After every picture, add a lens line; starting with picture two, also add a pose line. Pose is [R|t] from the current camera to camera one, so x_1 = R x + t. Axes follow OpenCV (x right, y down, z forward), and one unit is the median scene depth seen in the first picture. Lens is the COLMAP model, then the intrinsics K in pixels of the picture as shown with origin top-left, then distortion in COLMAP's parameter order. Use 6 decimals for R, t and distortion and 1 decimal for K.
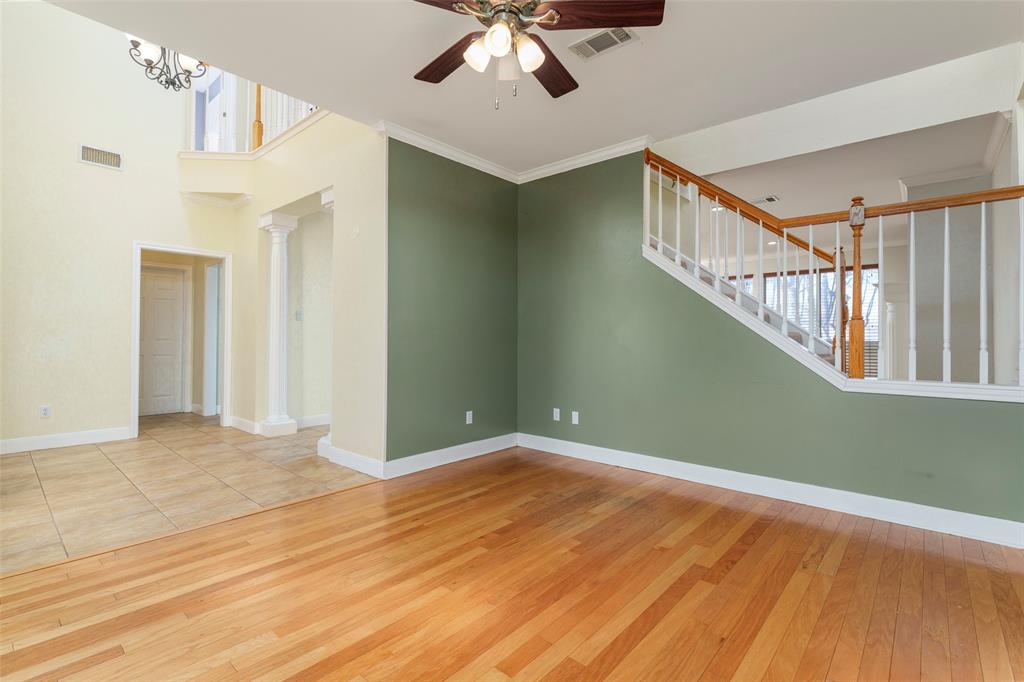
lens RADIAL K [[473.5, 0, 513.0], [0, 473.5, 337.5], [0, 0, 1]] dist [0.001224, -0.000114]
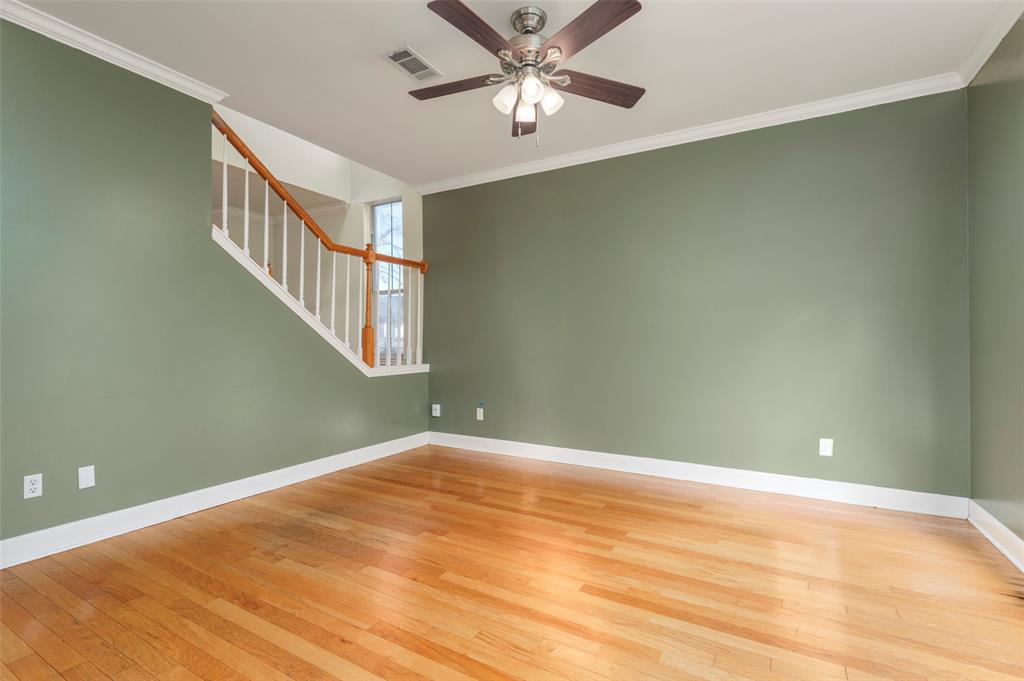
lens RADIAL K [[473.5, 0, 512.8], [0, 473.5, 337.3], [0, 0, 1]] dist [0.001224, -0.000114]
pose [[-0.198712, 0.003847, 0.980050, -0.790351], [0.001975, 0.999992, -0.003525, -0.001552], [-0.980056, 0.001235, -0.198718, 0.852666]]
